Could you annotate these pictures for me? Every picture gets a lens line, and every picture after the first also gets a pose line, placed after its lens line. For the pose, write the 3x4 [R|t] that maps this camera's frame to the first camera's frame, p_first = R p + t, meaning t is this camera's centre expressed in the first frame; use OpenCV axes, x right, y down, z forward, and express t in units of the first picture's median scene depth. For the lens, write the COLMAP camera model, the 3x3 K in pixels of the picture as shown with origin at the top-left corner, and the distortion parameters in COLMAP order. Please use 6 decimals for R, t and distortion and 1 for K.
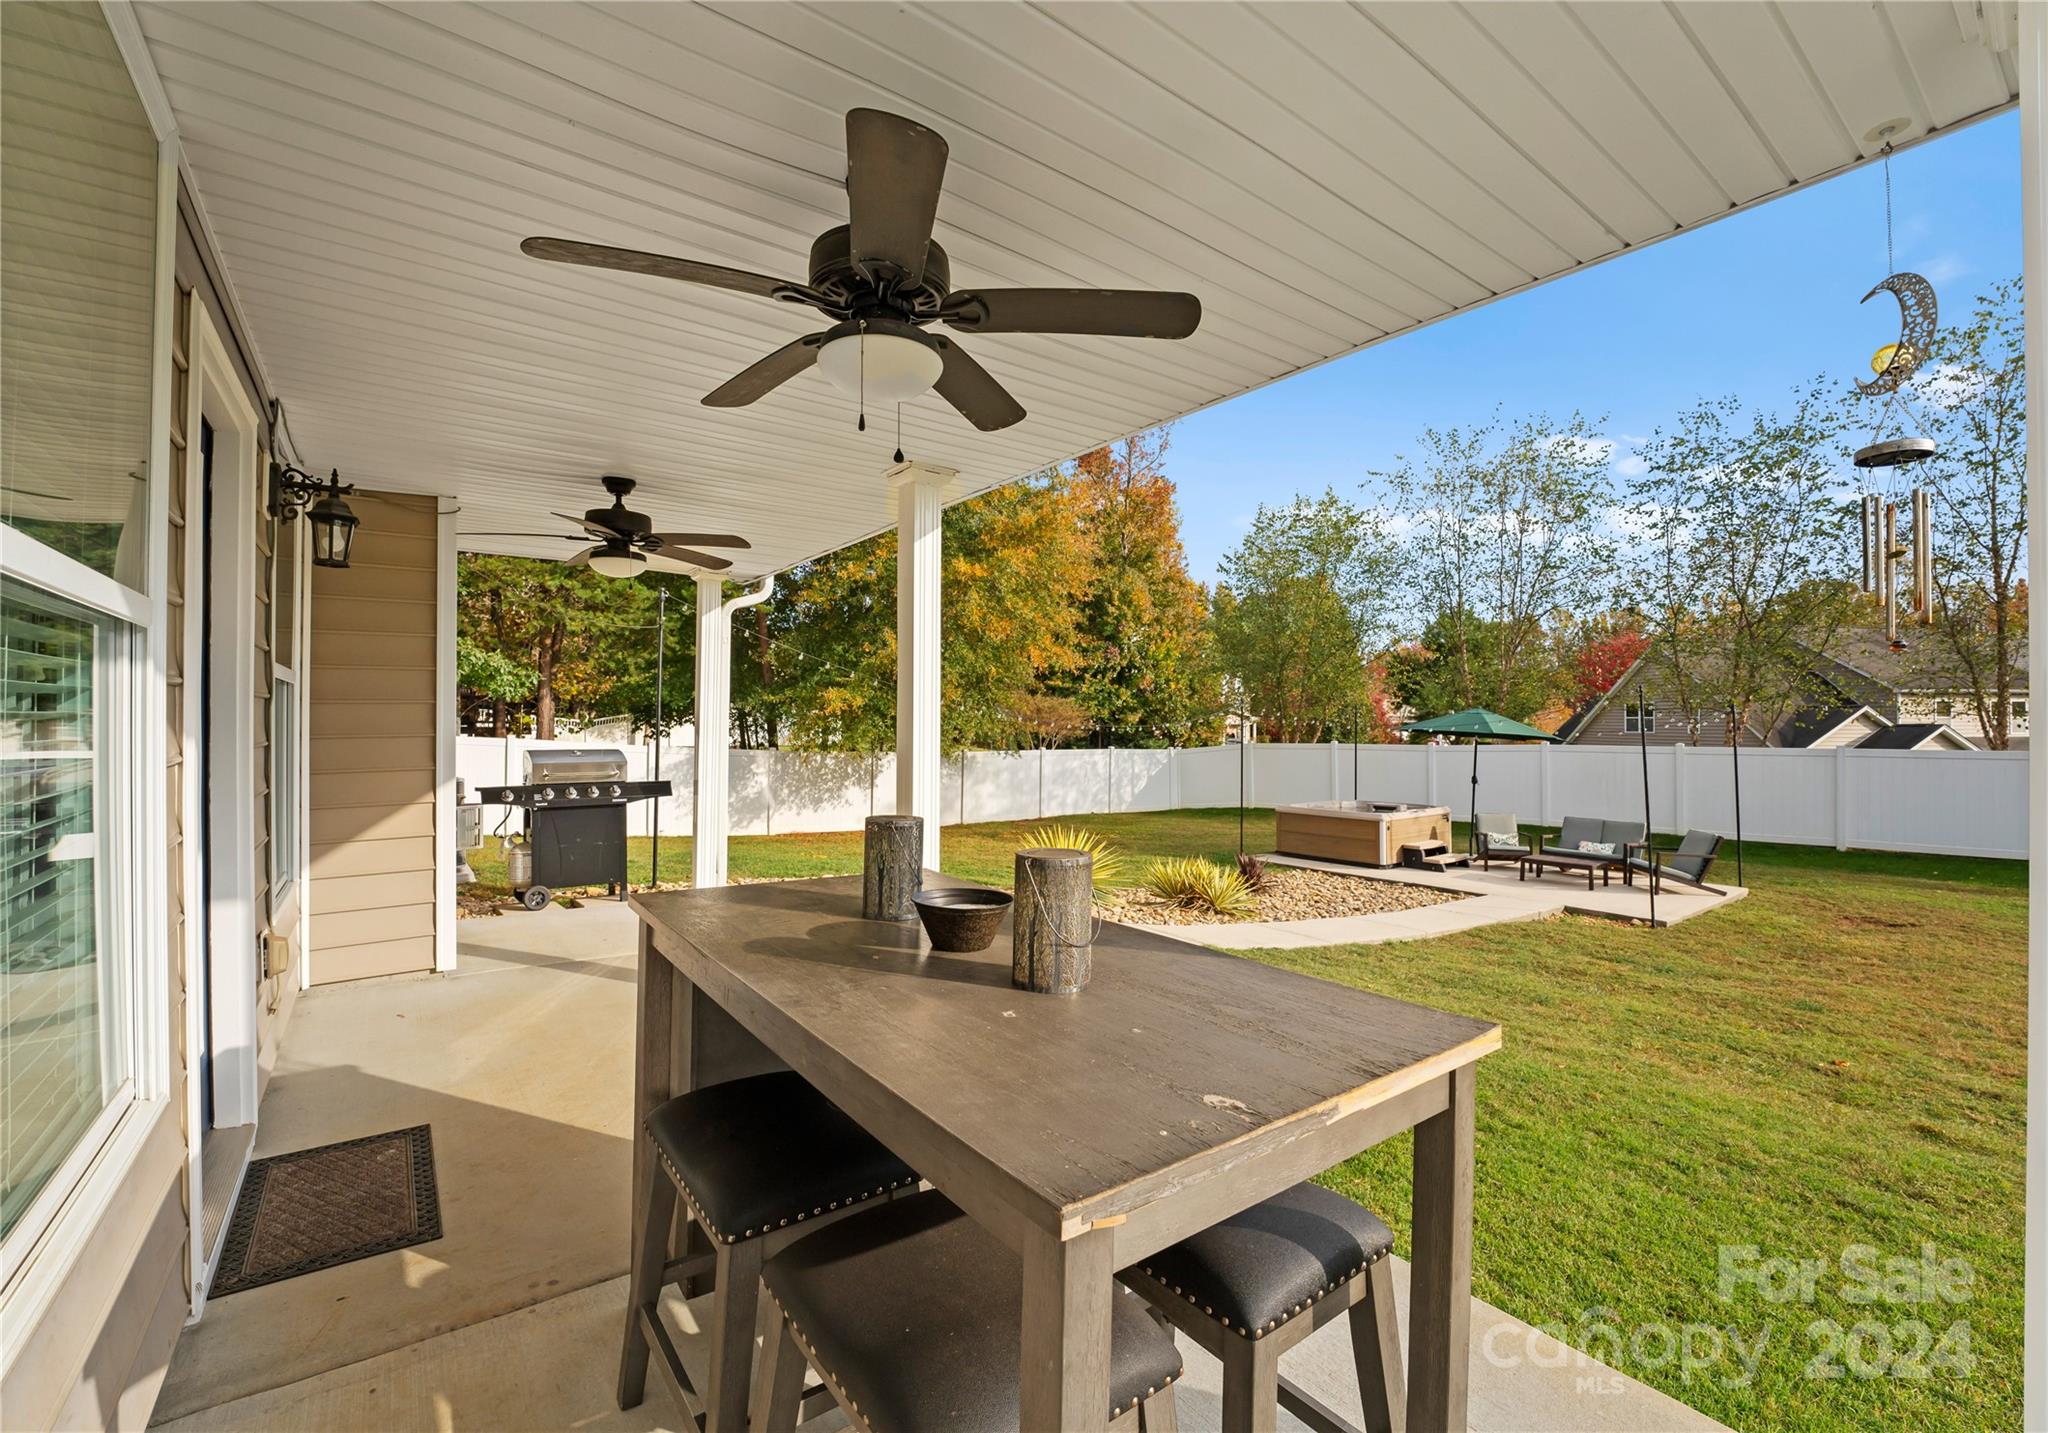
lens RADIAL K [[903.6, 0, 1015.6], [0, 903.6, 749.5], [0, 0, 1]] dist [-0.000289, 0.000045]
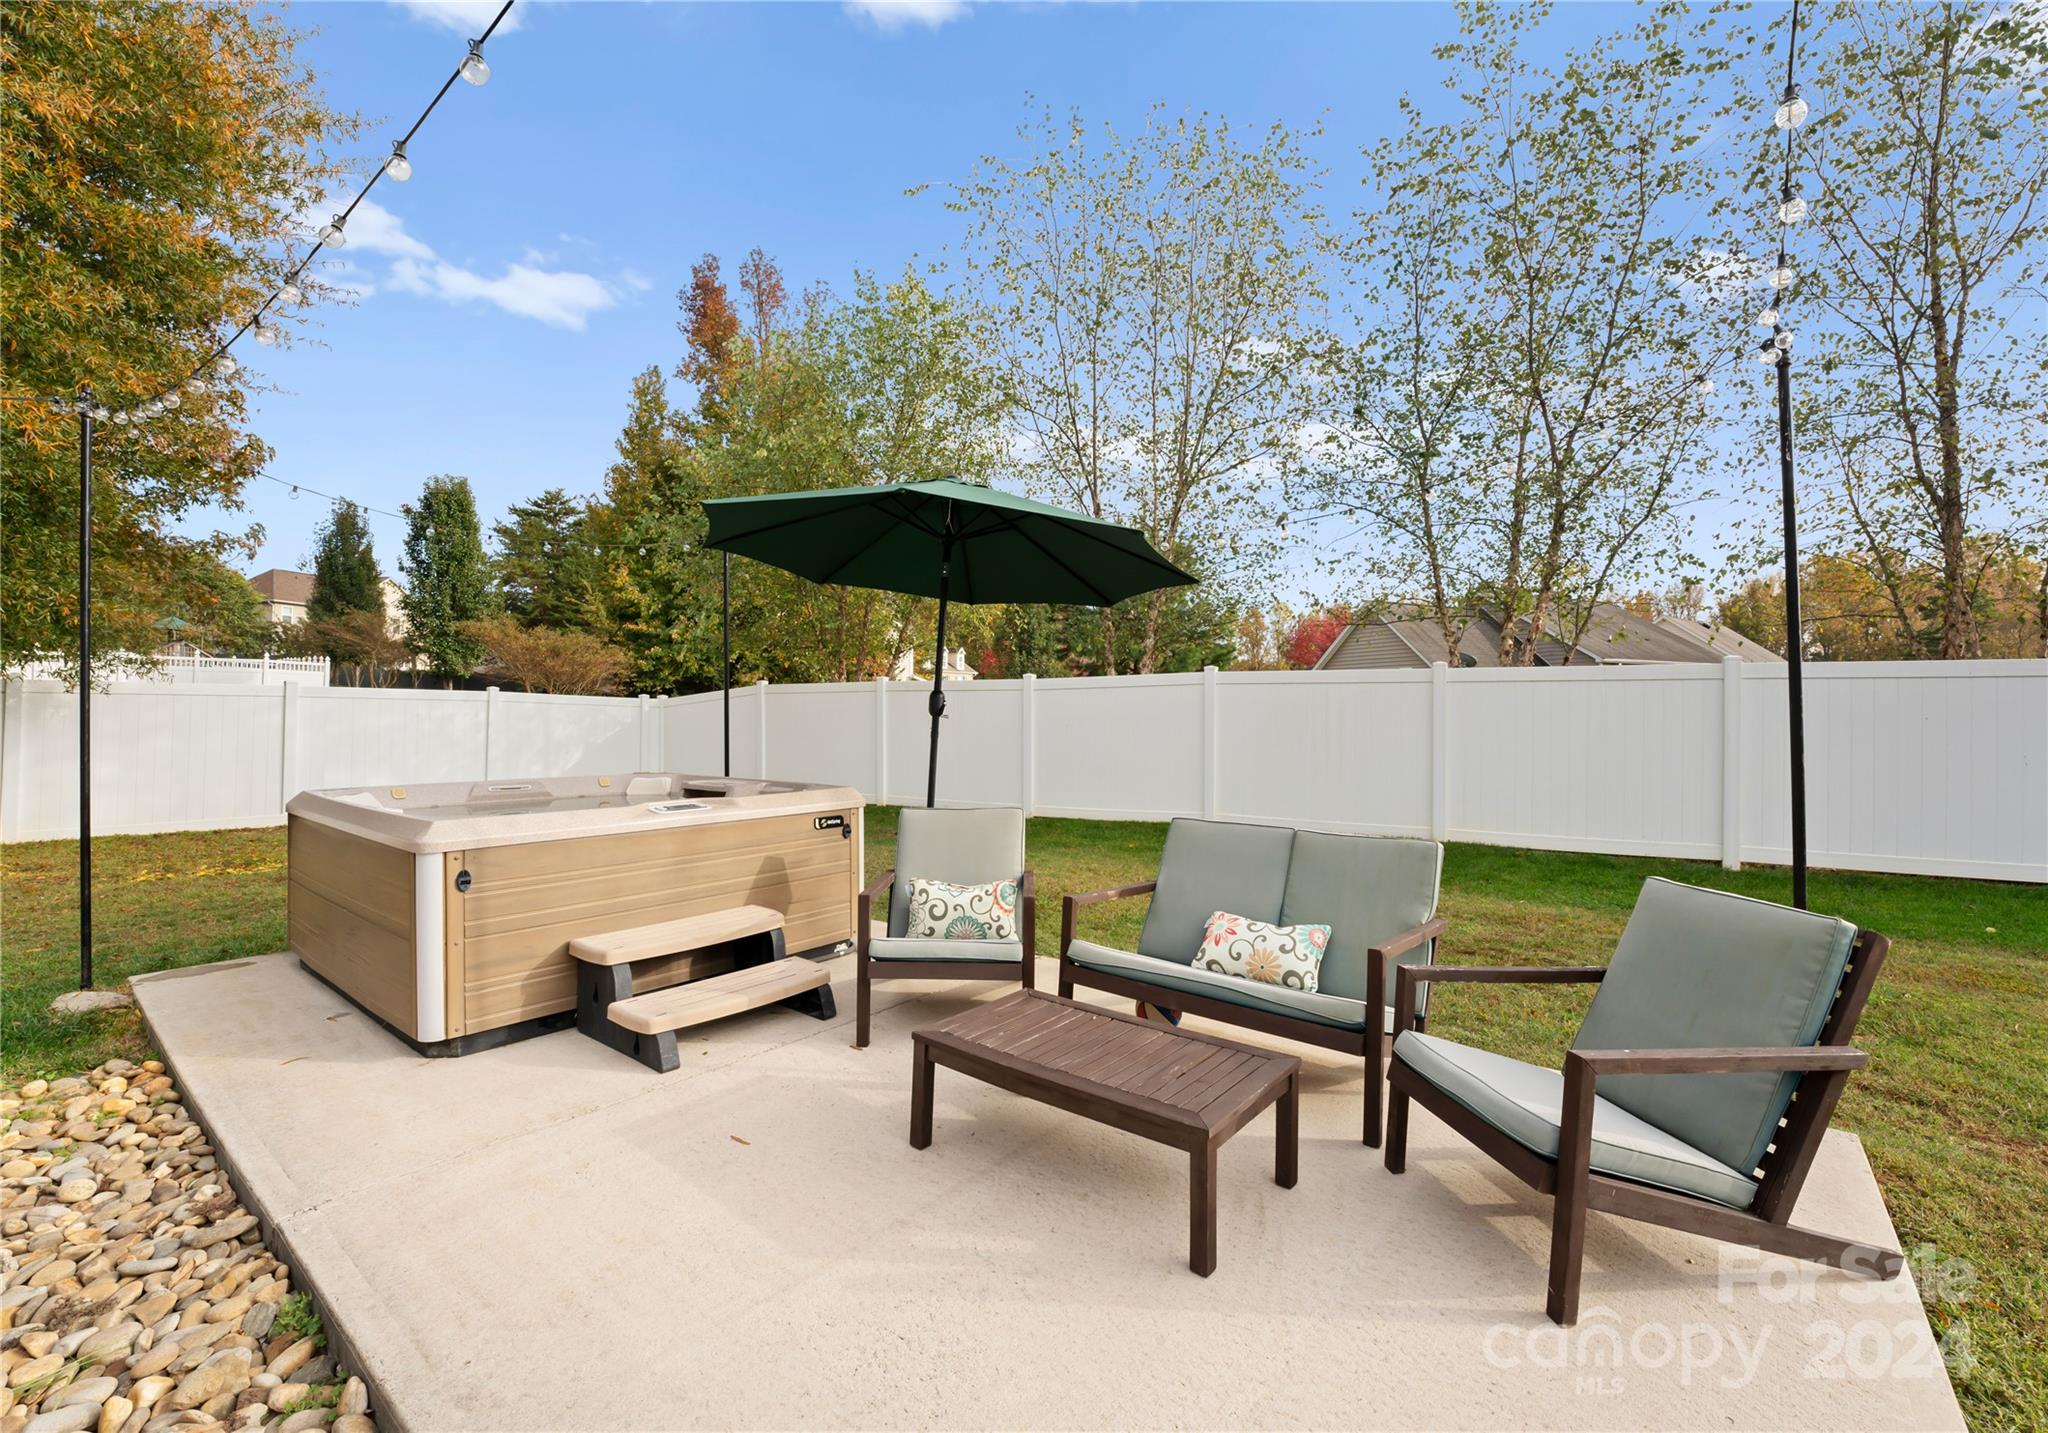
lens RADIAL K [[903.6, 0, 1015.6], [0, 903.6, 749.5], [0, 0, 1]] dist [-0.000289, 0.000045]
pose [[0.976696, -0.003966, 0.214590, 0.499681], [0.005271, 0.999971, -0.005509, 0.055022], [-0.214562, 0.006512, 0.976689, 0.738952]]
